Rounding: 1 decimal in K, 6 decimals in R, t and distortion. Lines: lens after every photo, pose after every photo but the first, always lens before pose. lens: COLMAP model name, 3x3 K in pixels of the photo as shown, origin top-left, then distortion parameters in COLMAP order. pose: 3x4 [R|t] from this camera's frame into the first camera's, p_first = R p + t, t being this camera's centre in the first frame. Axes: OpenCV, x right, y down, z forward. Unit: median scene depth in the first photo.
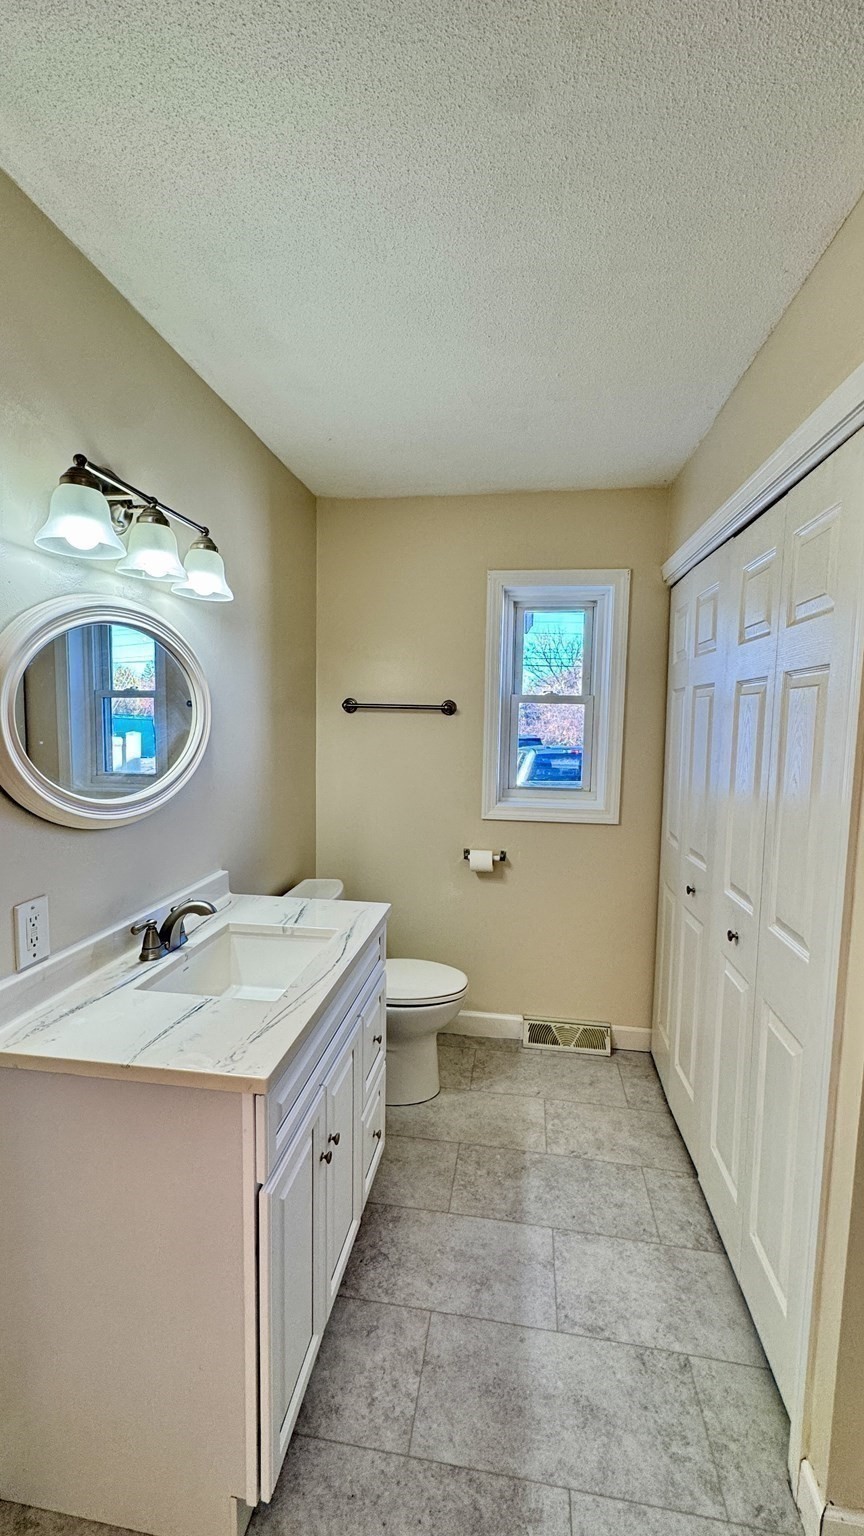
lens RADIAL K [[613.5, 0, 432.0], [0, 613.5, 768.0], [0, 0, 1]] dist [-0.002235, 0.000327]
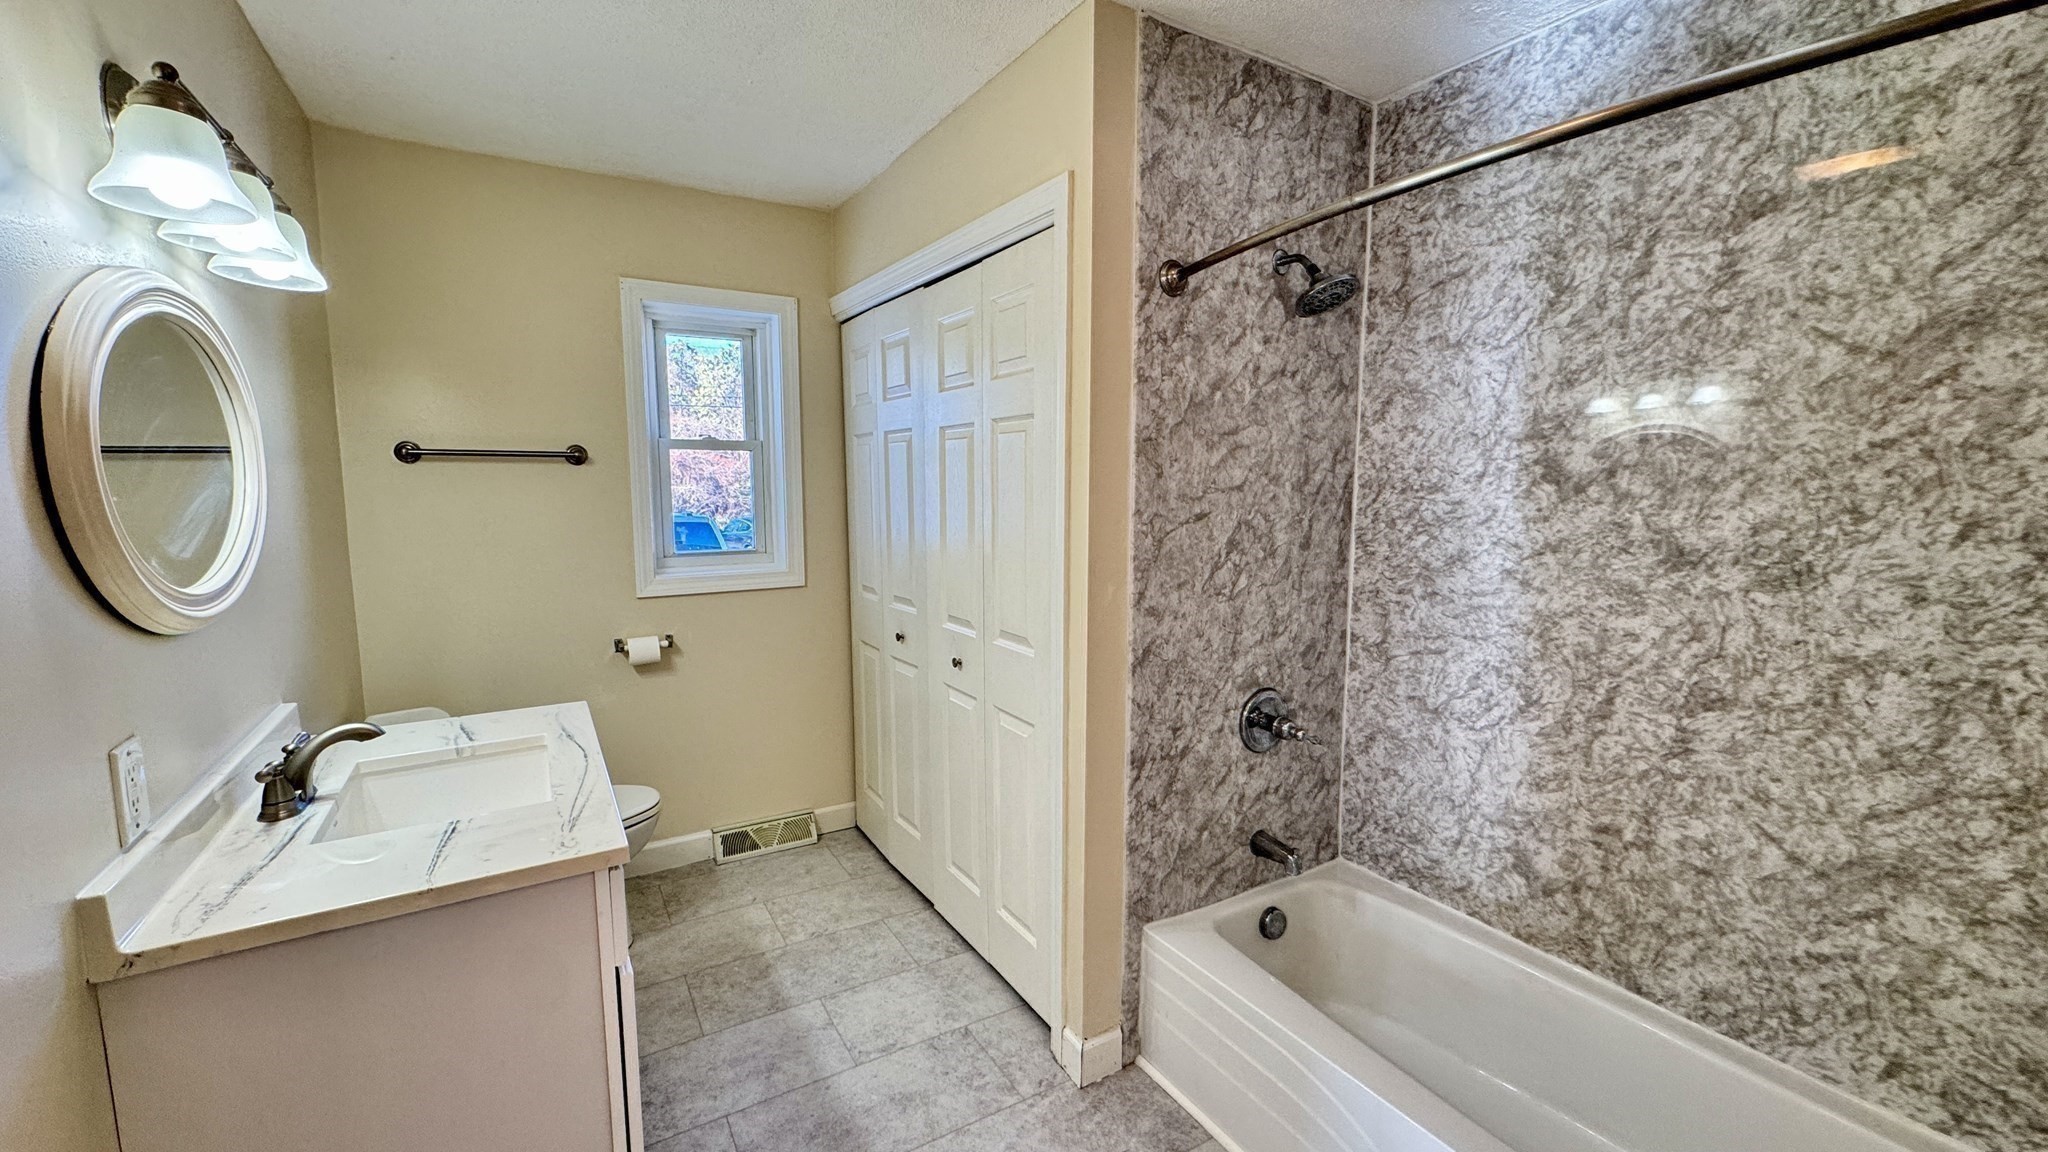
lens RADIAL K [[818.0, 0, 1024.0], [0, 818.0, 576.0], [0, 0, 1]] dist [-0.002235, 0.000327]
pose [[0.768266, -0.093591, 0.633253, -0.218941], [0.068415, 0.995593, 0.064140, 0.024442], [-0.636465, -0.005952, 0.771283, -0.131760]]
